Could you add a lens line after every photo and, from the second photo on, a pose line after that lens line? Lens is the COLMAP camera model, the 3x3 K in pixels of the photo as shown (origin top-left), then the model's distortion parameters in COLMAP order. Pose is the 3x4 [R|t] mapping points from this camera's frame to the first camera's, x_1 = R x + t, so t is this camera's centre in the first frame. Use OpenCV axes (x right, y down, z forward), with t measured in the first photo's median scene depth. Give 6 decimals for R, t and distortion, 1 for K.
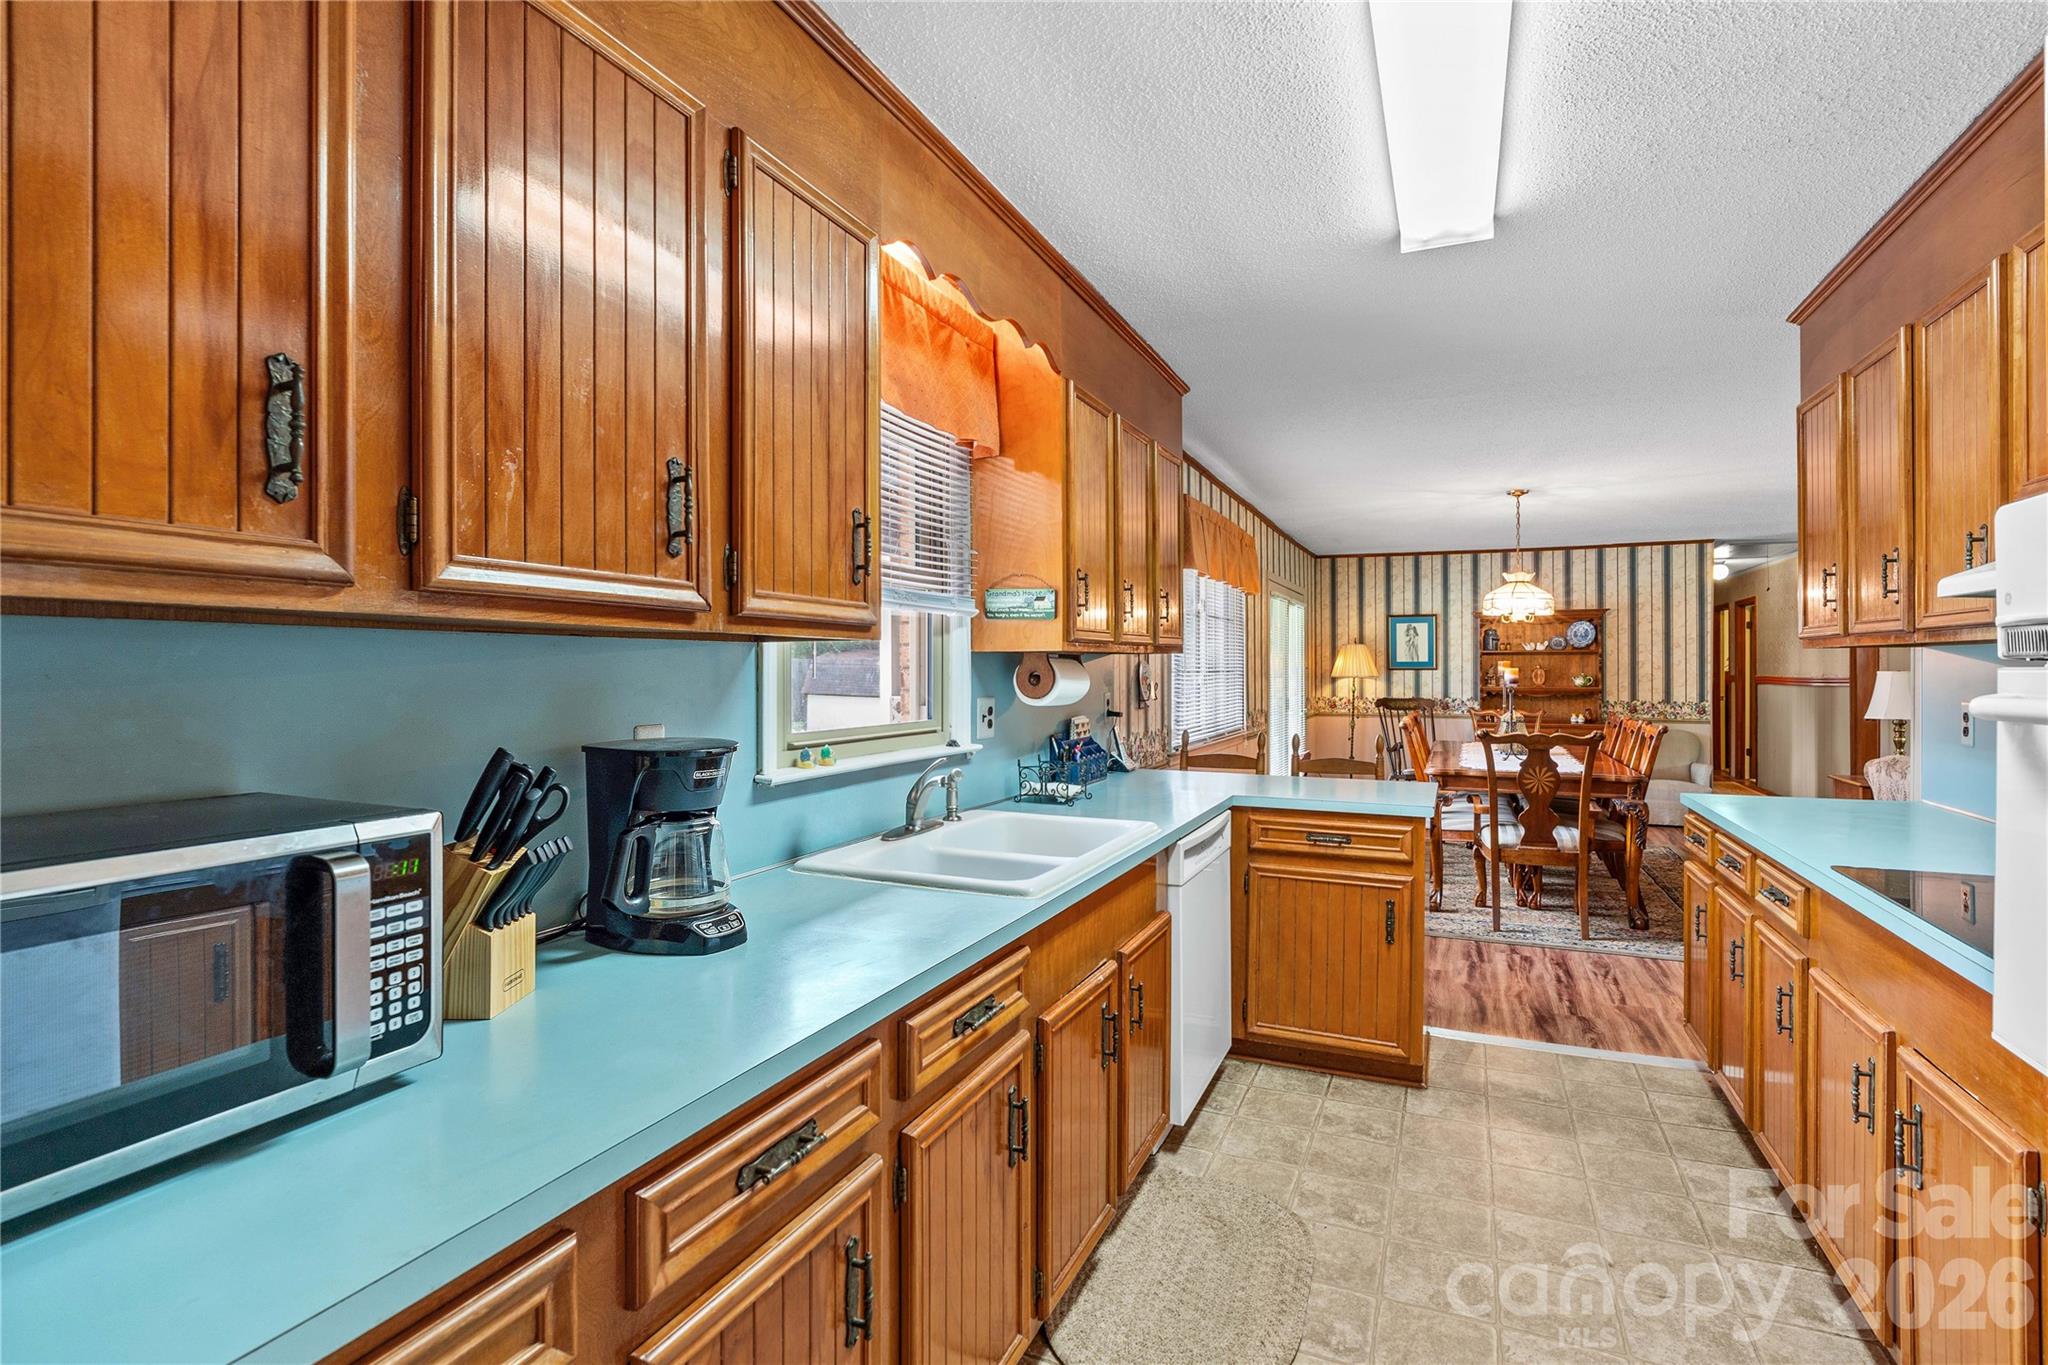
lens RADIAL K [[984.0, 0, 1024.3], [0, 984.0, 667.3], [0, 0, 1]] dist [-0.016242, 0.004167]
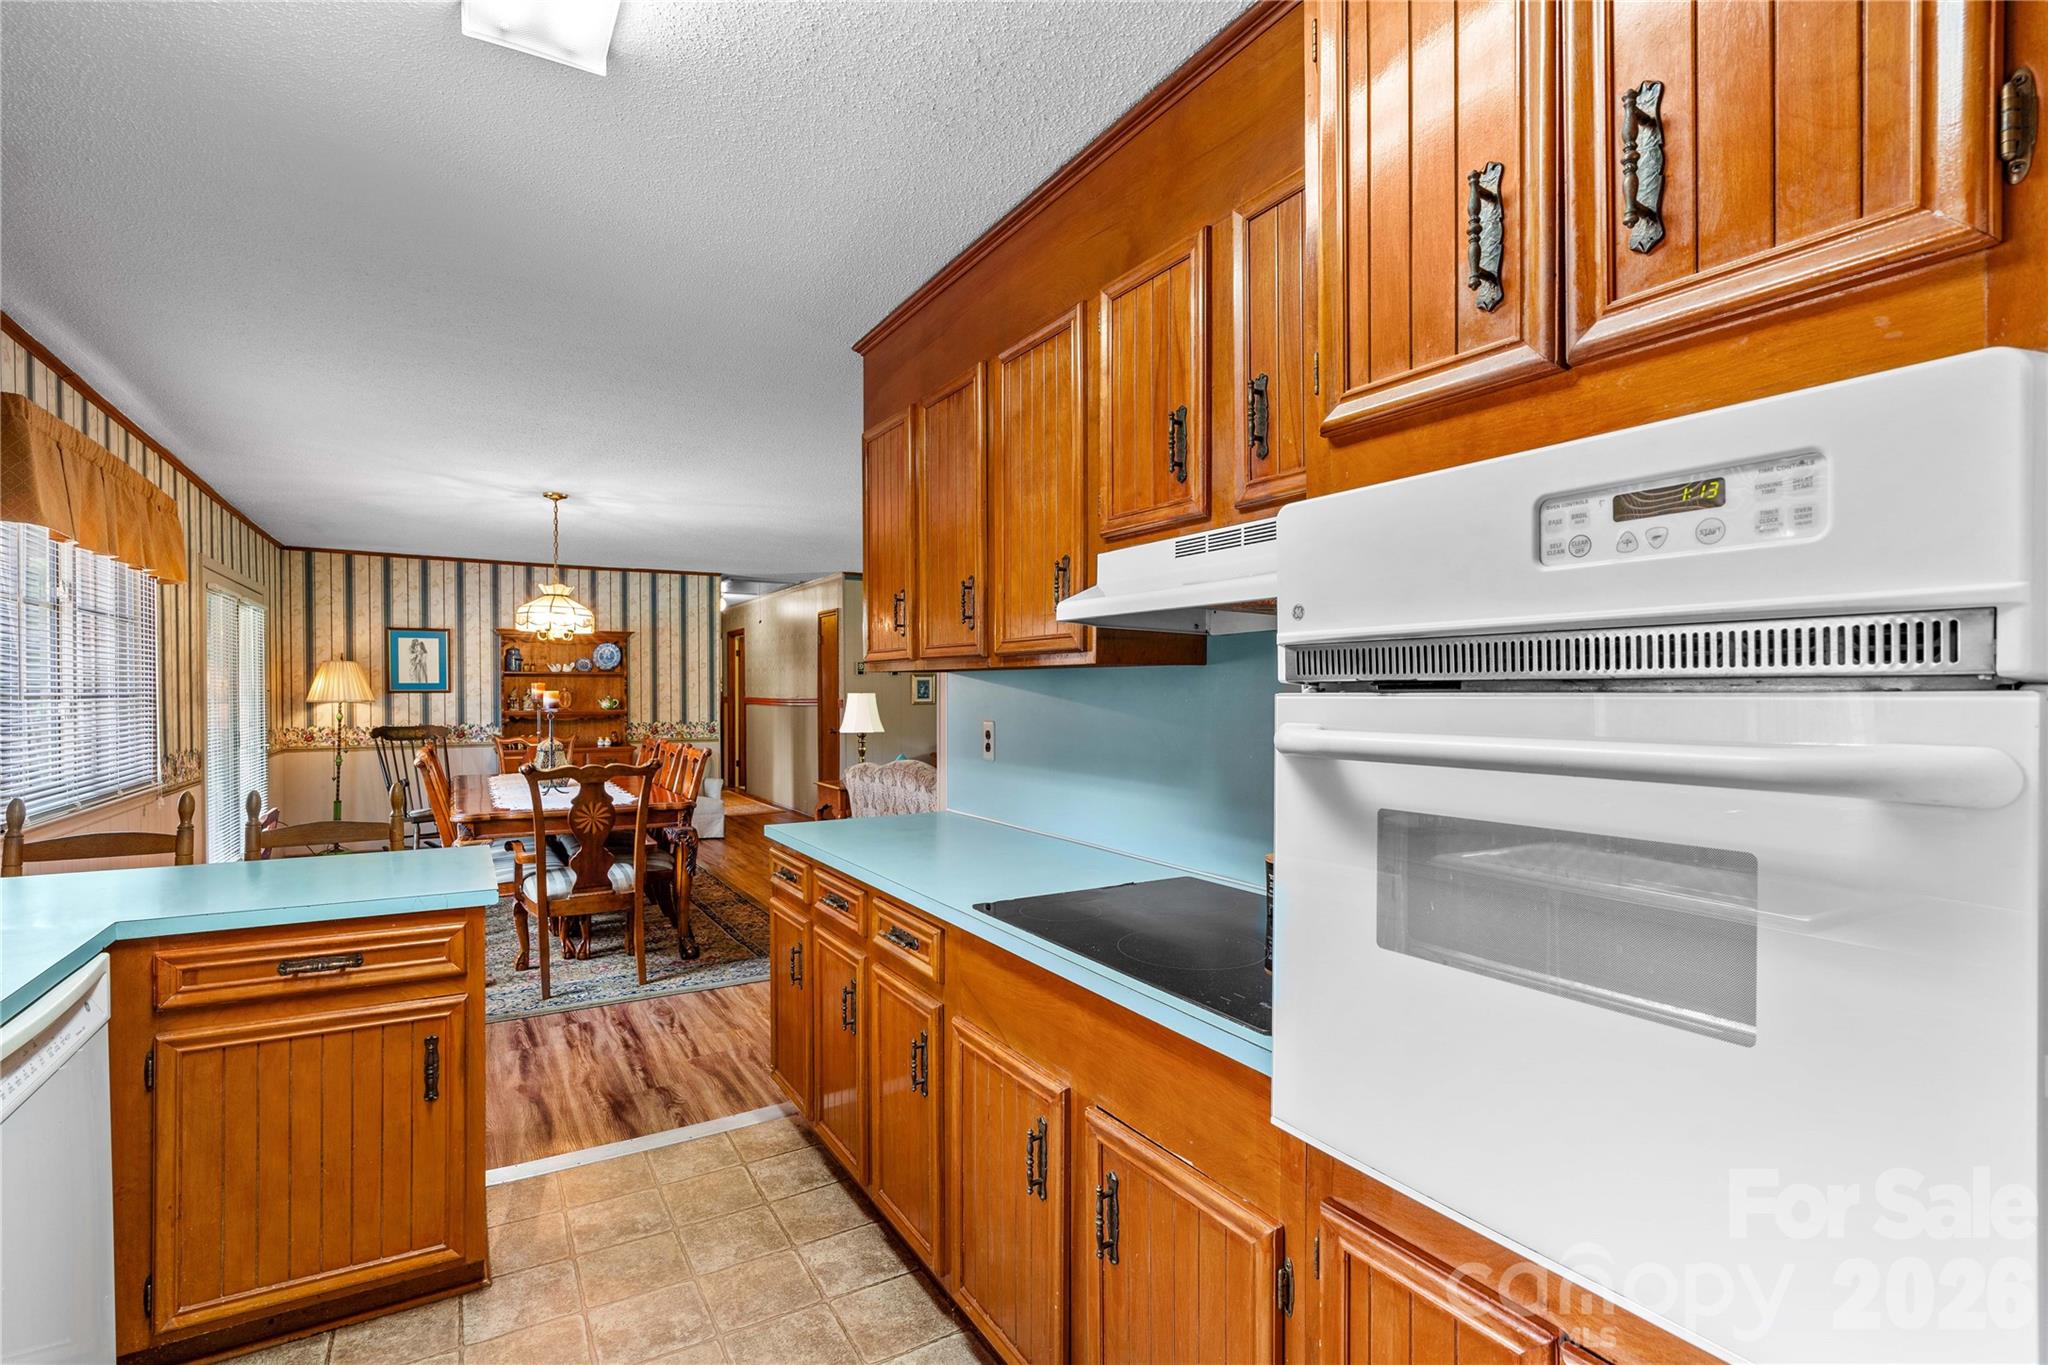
lens RADIAL K [[950.8, 0, 1025.7], [0, 950.8, 700.5], [0, 0, 1]] dist [-0.017126, 0.006912]
pose [[0.575258, -0.008425, 0.817929, 0.041830], [-0.001131, 0.999938, 0.011095, -0.000475], [-0.817971, -0.007308, 0.575213, 0.154960]]
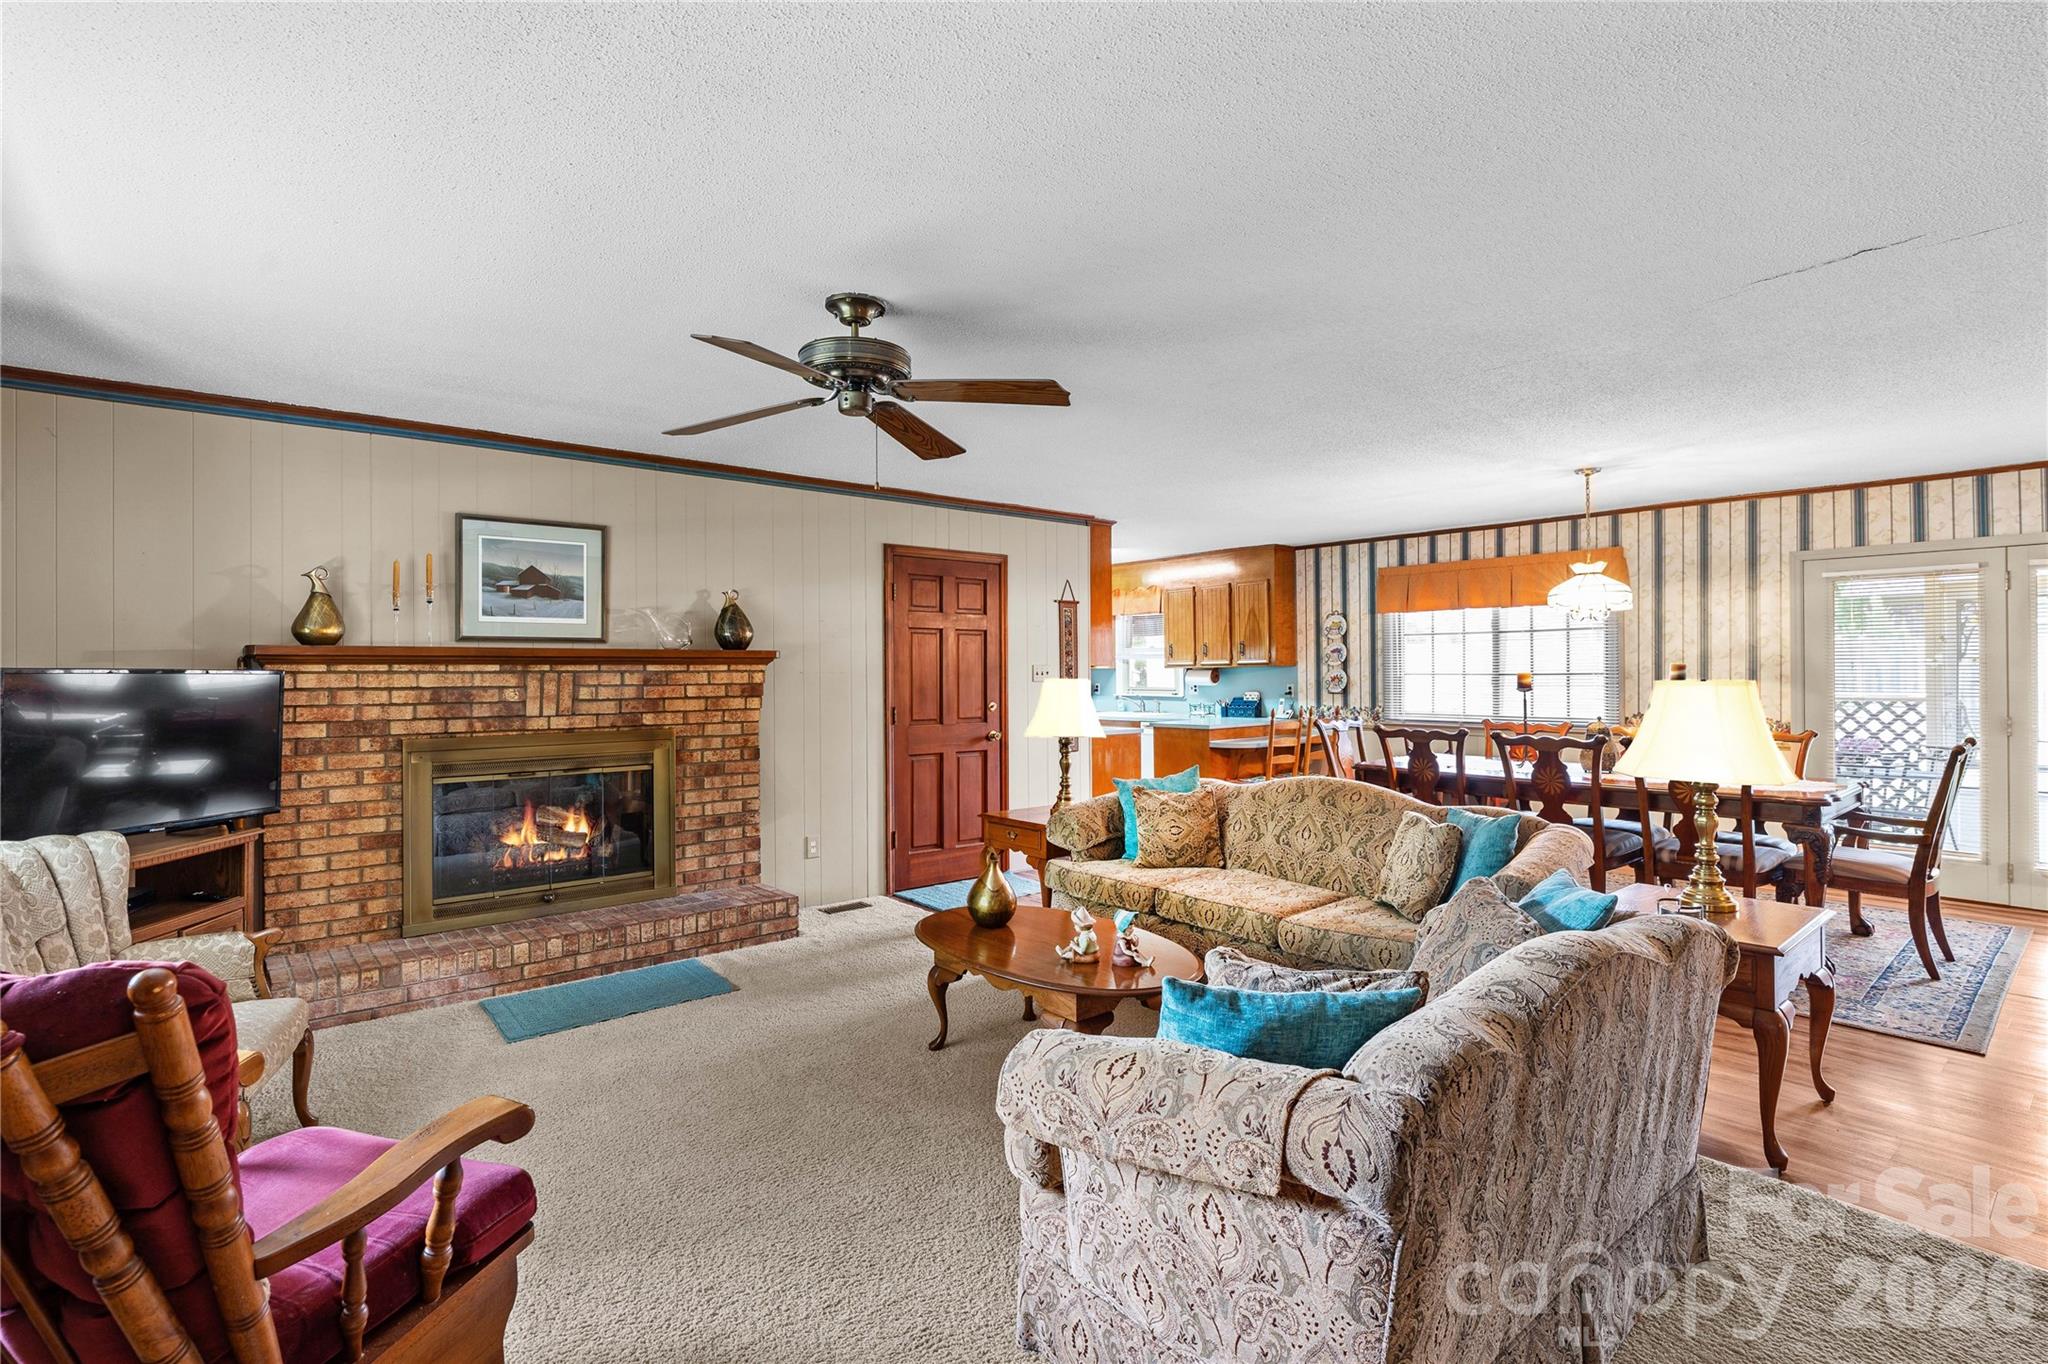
lens RADIAL K [[950.8, 0, 1054.4], [0, 950.8, 676.8], [0, 0, 1]] dist [-0.017126, 0.006912]
pose [[-0.427117, 0.008424, -0.904157, 1.577229], [0.007015, 0.999957, 0.006003, -0.004734], [0.904169, -0.003778, -0.427158, 1.000916]]
